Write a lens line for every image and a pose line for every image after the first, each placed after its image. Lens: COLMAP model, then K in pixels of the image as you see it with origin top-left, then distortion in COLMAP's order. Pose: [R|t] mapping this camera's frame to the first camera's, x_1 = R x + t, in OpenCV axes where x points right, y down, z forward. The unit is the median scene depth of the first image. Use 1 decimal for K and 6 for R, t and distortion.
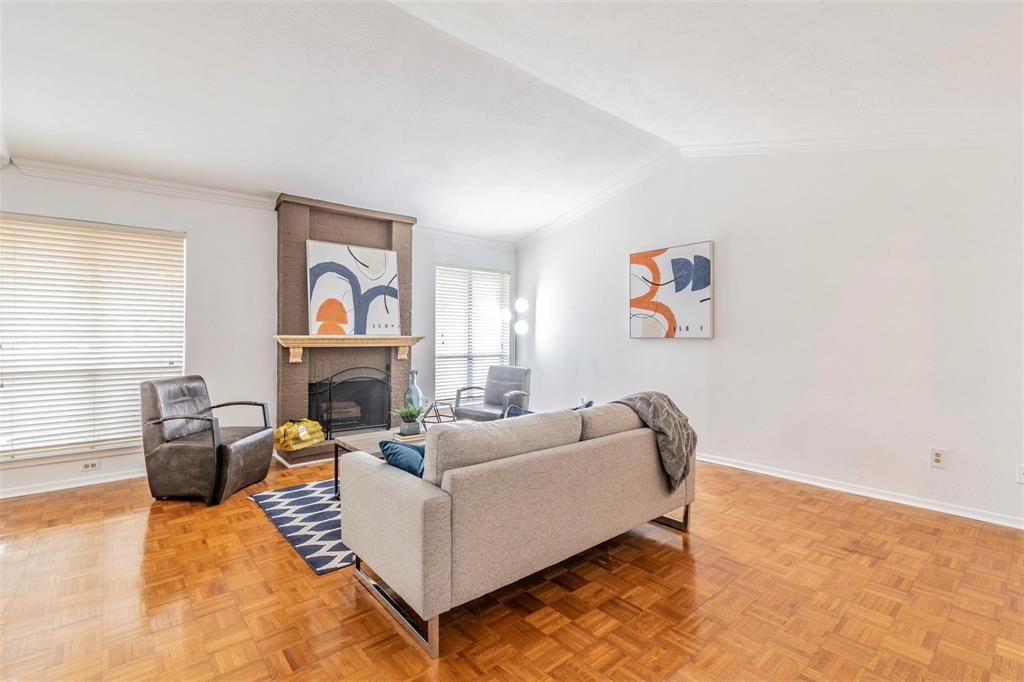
lens RADIAL K [[474.5, 0, 519.4], [0, 474.5, 332.2], [0, 0, 1]] dist [0.011629, -0.000408]
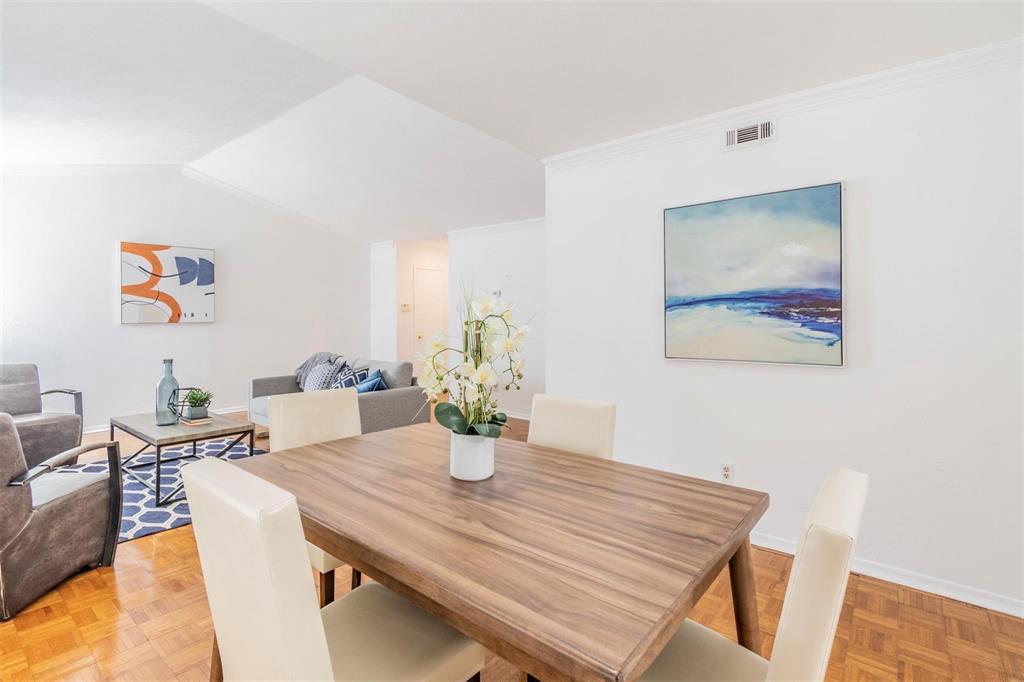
lens RADIAL K [[484.5, 0, 537.0], [0, 484.5, 312.7], [0, 0, 1]] dist [0.001352, 0.000117]
pose [[-0.196422, 0.003543, 0.980513, -1.041035], [-0.005789, 0.999972, -0.004773, -0.012538], [-0.980502, -0.006613, -0.196396, 0.352254]]
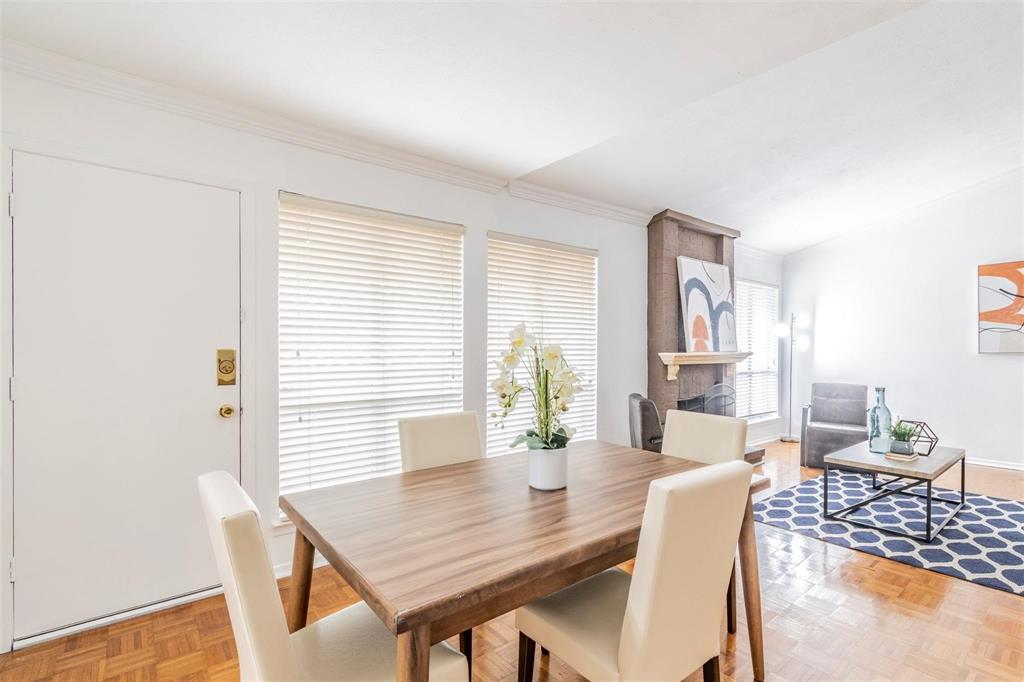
lens RADIAL K [[480.0, 0, 511.7], [0, 480.0, 352.6], [0, 0, 1]] dist [-0.002652, -0.000783]
pose [[0.999178, -0.006577, -0.039999, -0.725299], [0.007018, 0.999916, 0.010878, -0.006171], [0.039924, -0.011150, 0.999141, -0.007237]]
